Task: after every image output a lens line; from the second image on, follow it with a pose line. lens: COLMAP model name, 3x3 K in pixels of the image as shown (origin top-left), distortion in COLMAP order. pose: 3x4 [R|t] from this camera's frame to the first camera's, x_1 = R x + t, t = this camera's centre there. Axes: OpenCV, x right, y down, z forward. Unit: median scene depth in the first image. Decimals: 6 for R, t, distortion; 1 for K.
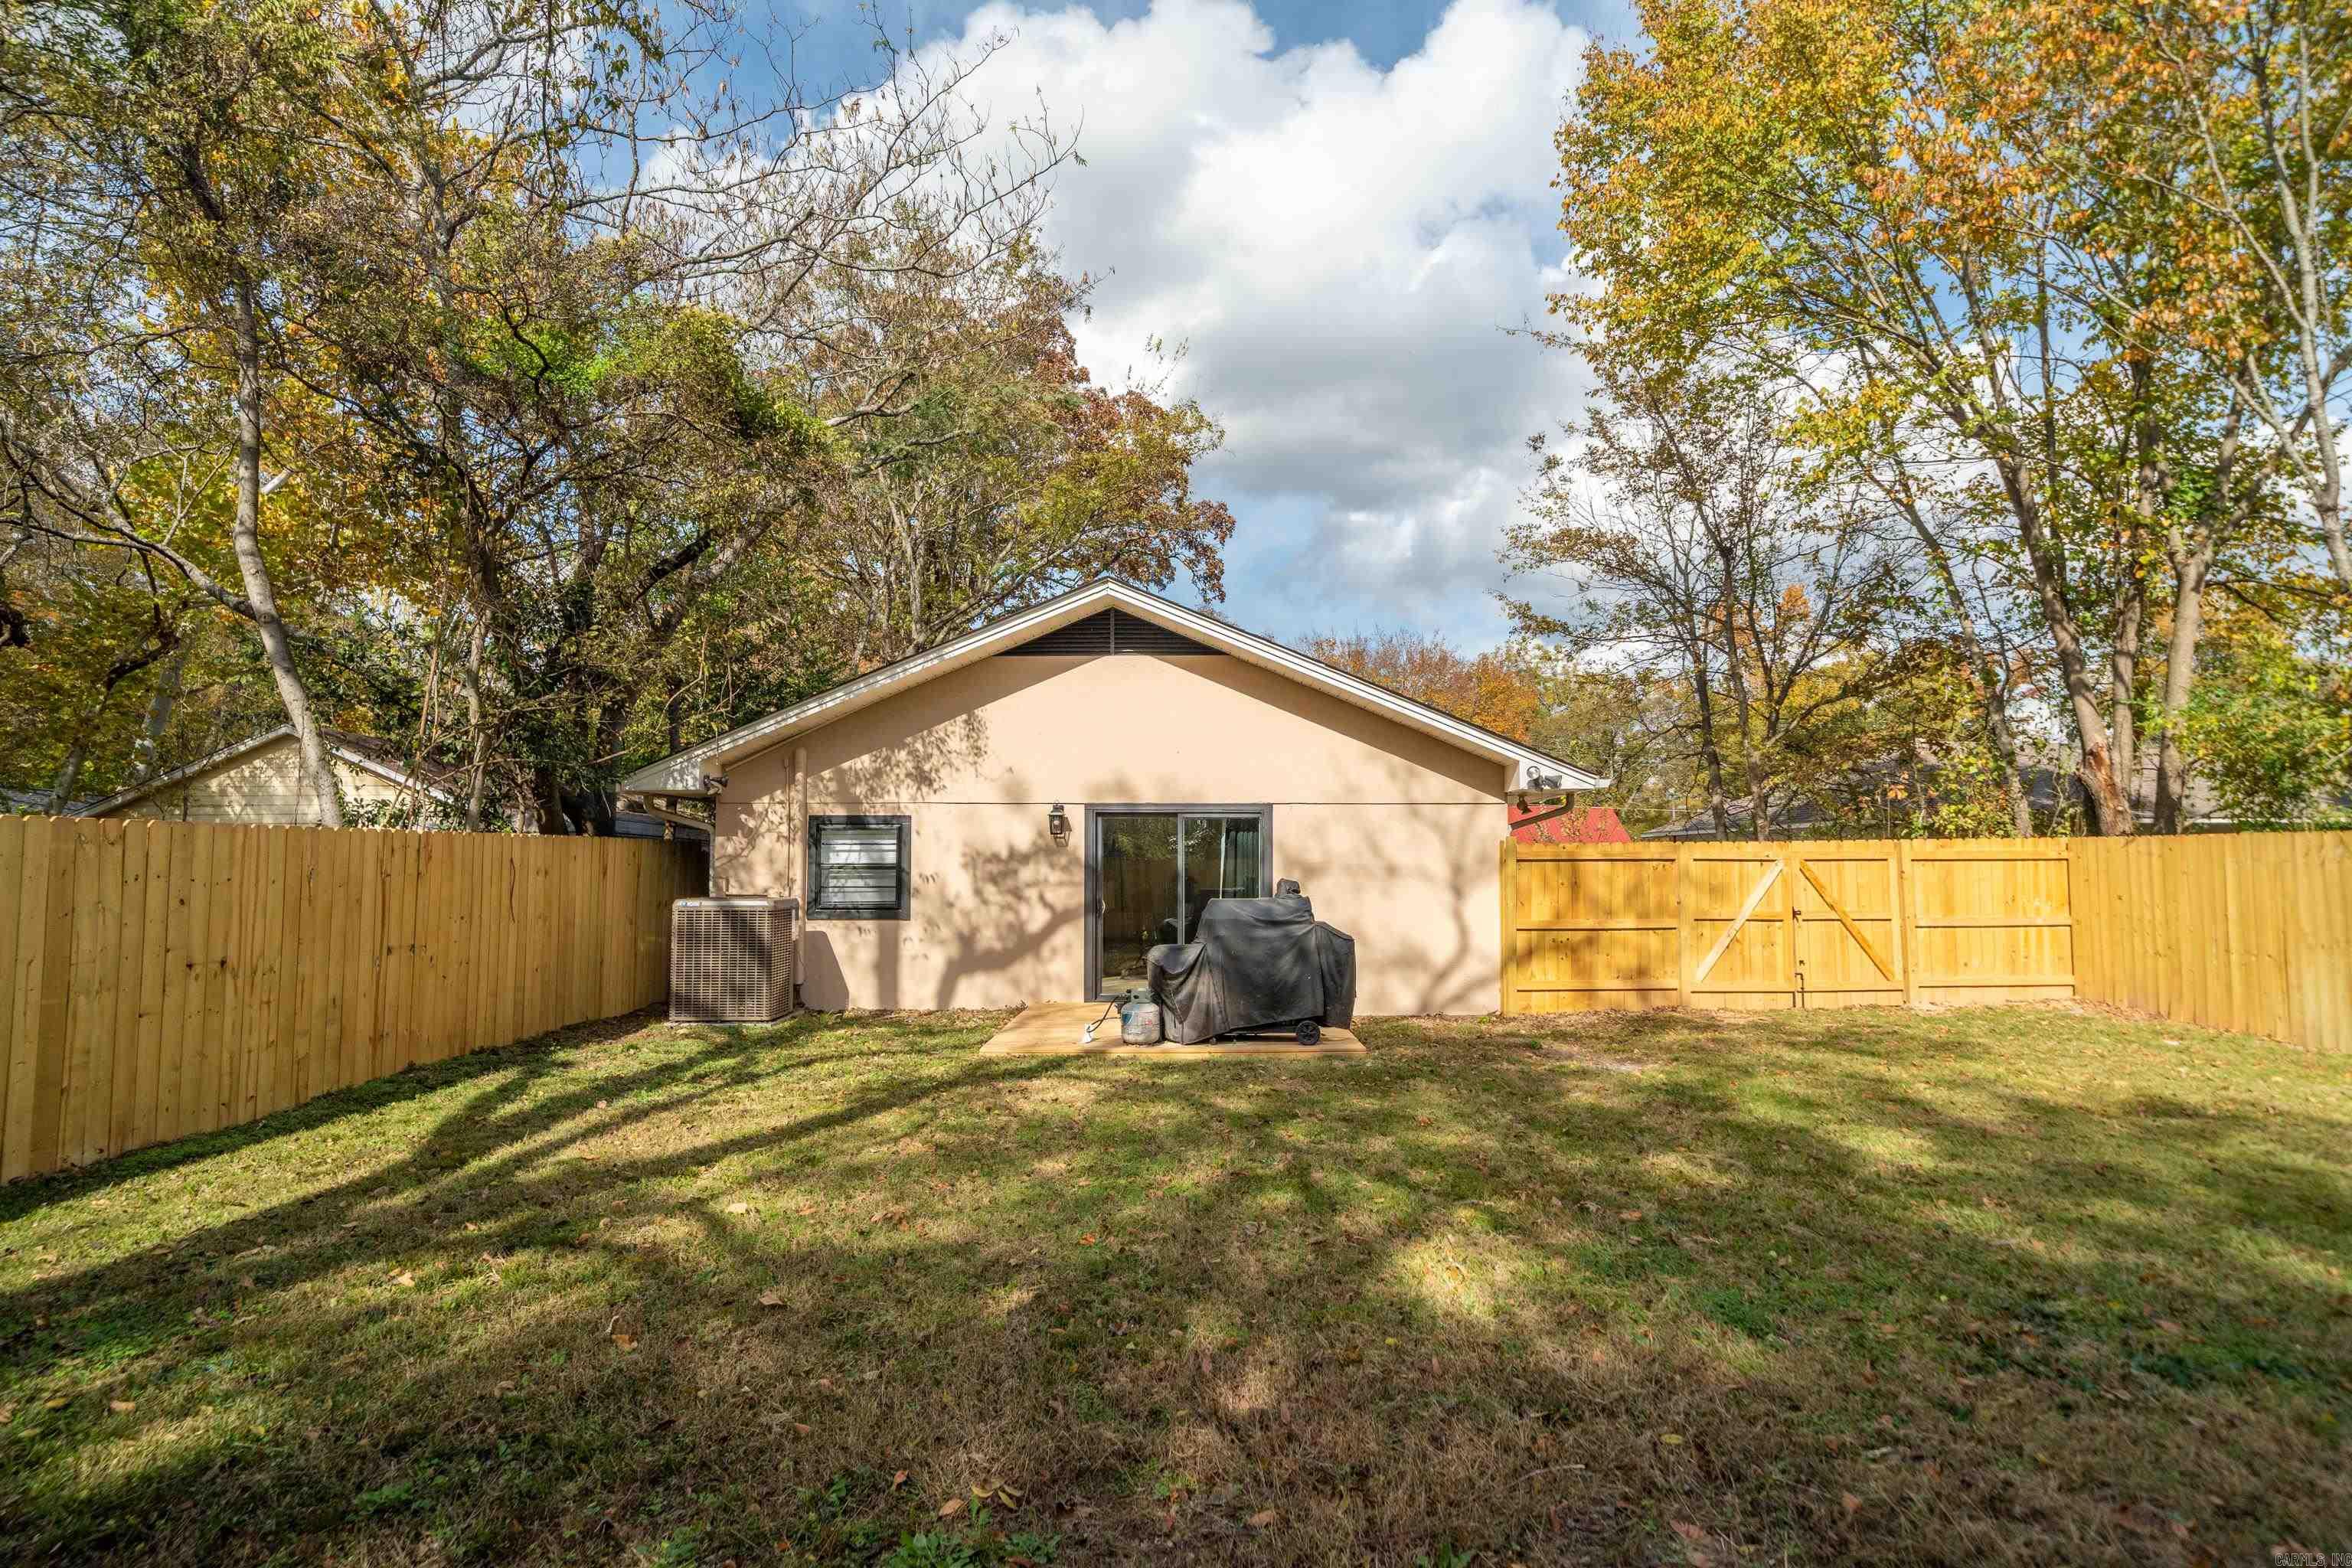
lens RADIAL K [[1216.3, 0, 1174.1], [0, 1216.3, 779.5], [0, 0, 1]] dist [0.006220, 0.000805]
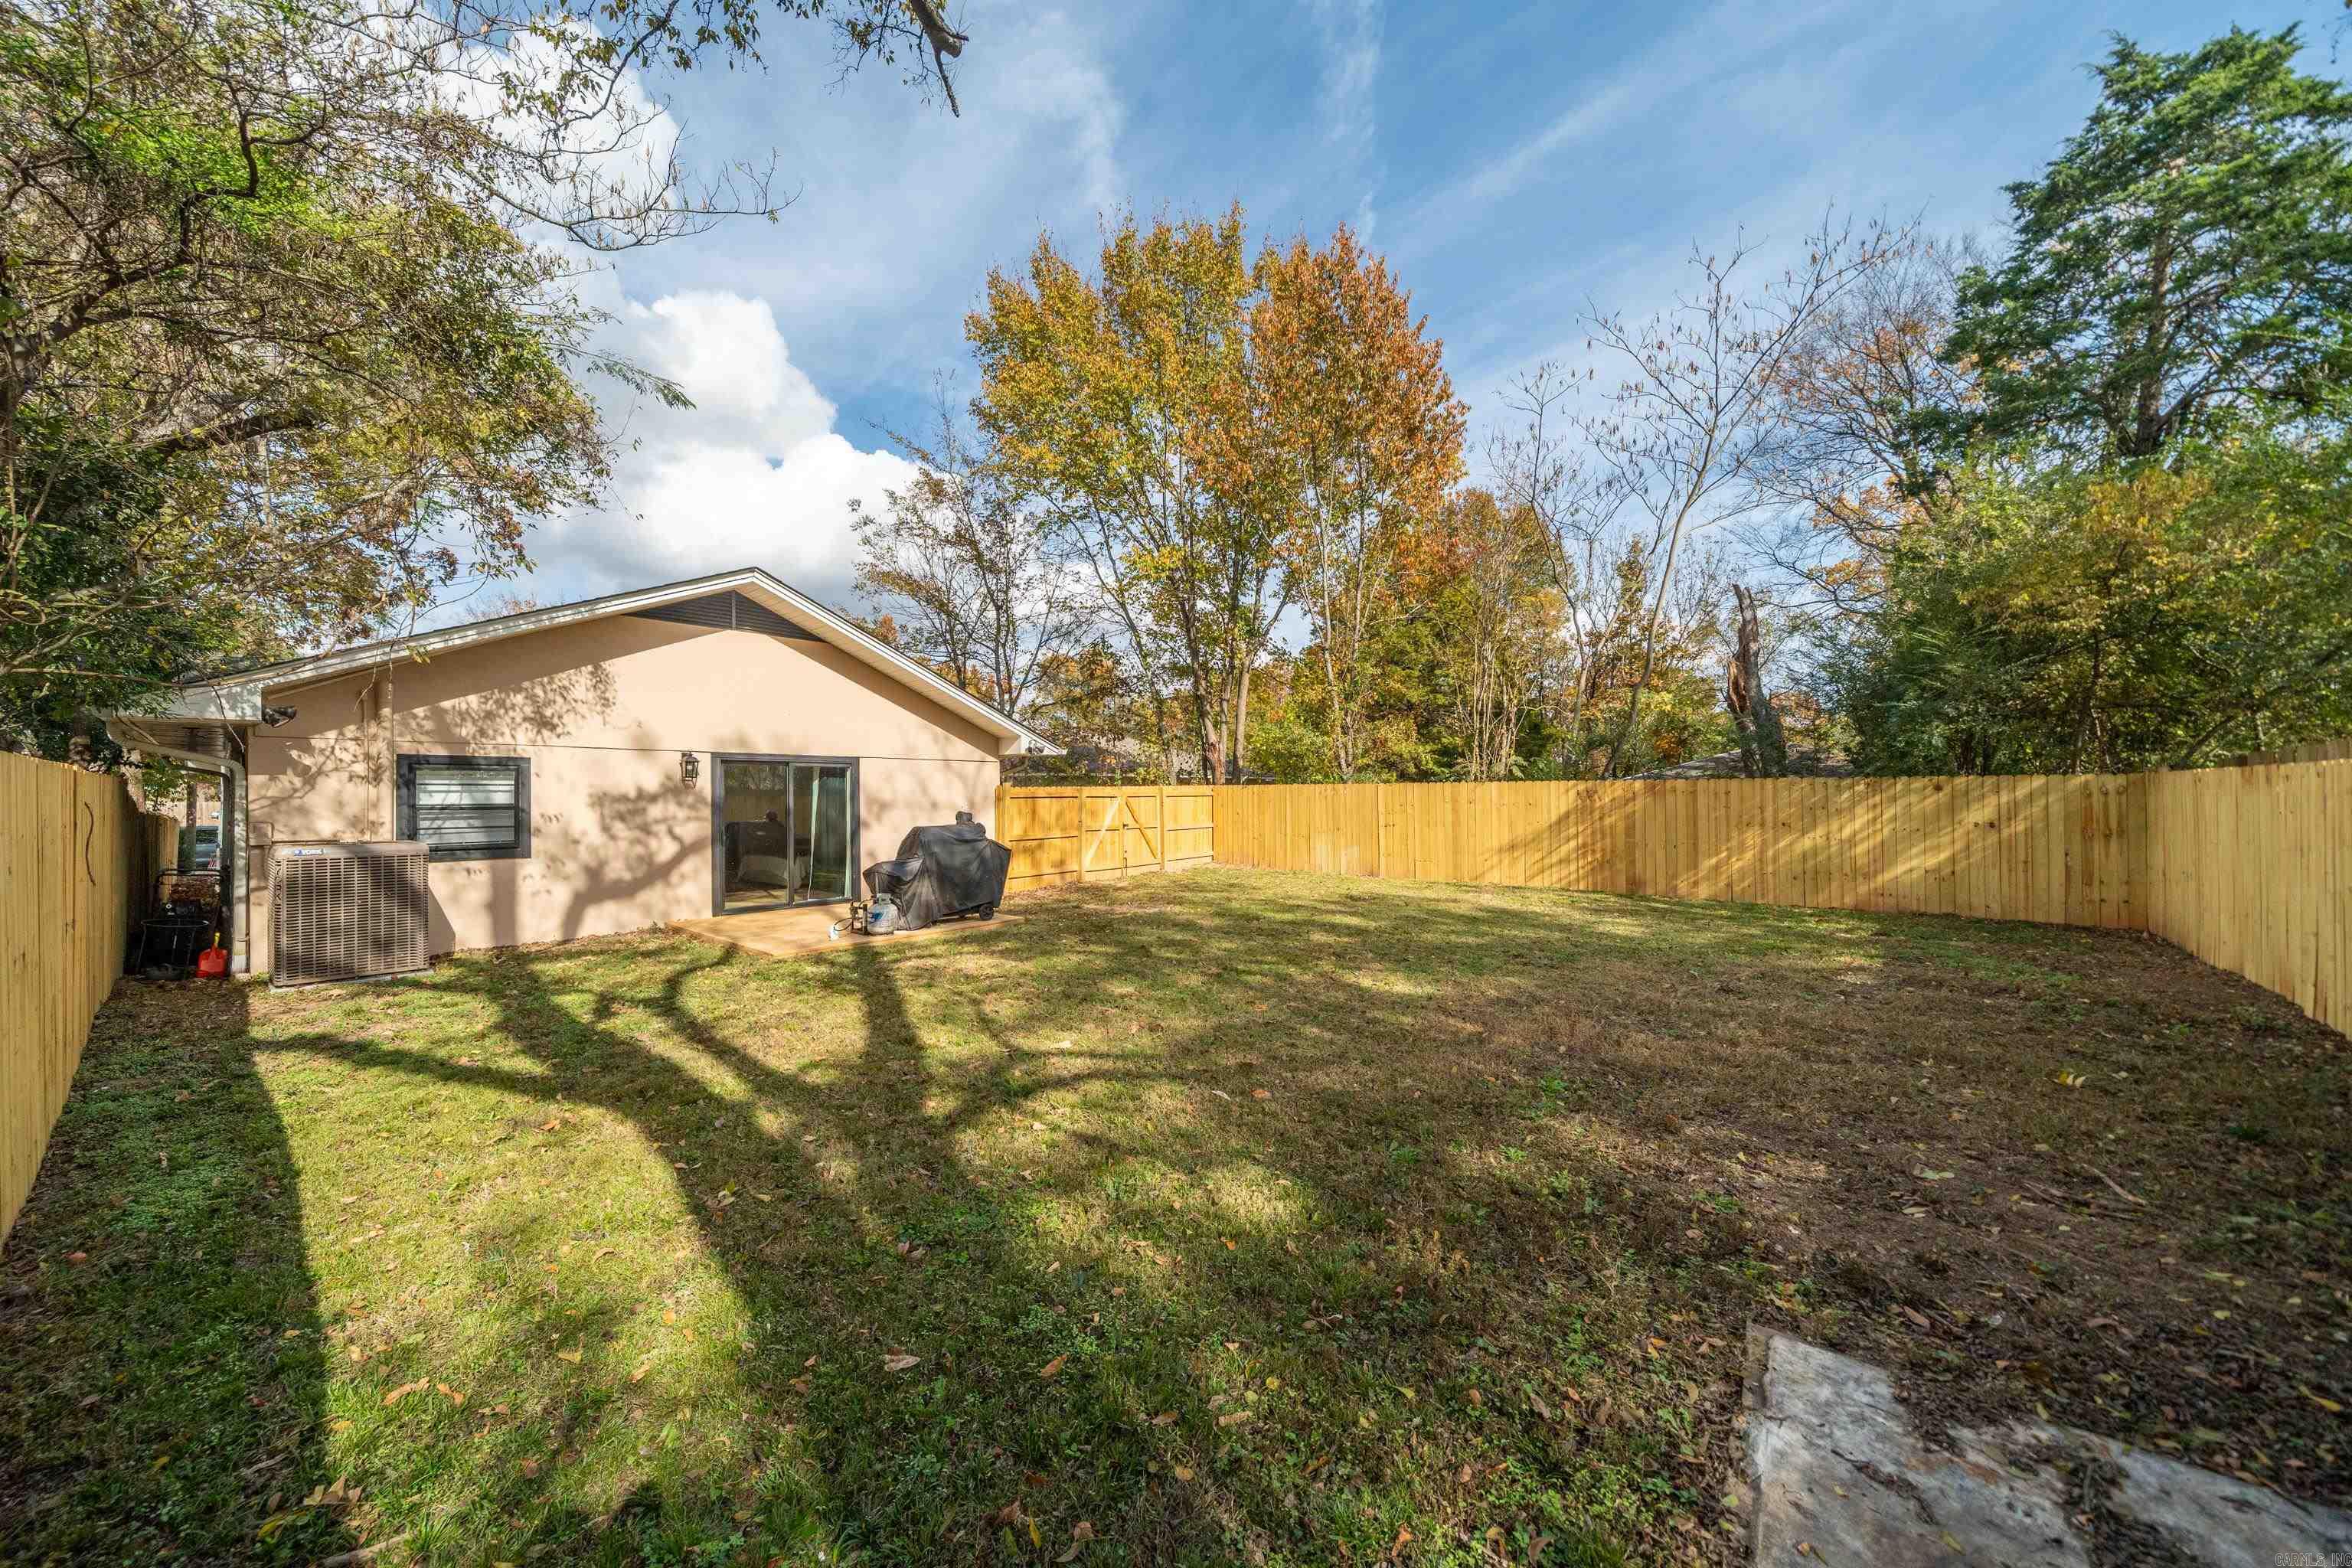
lens RADIAL K [[853.7, 0, 1171.7], [0, 853.7, 790.0], [0, 0, 1]] dist [0.002479, 0.000110]
pose [[0.650295, 0.001486, 0.759680, -0.415552], [-0.046432, 0.998206, 0.037794, 0.003961], [-0.758261, -0.059851, 0.649198, 0.108988]]
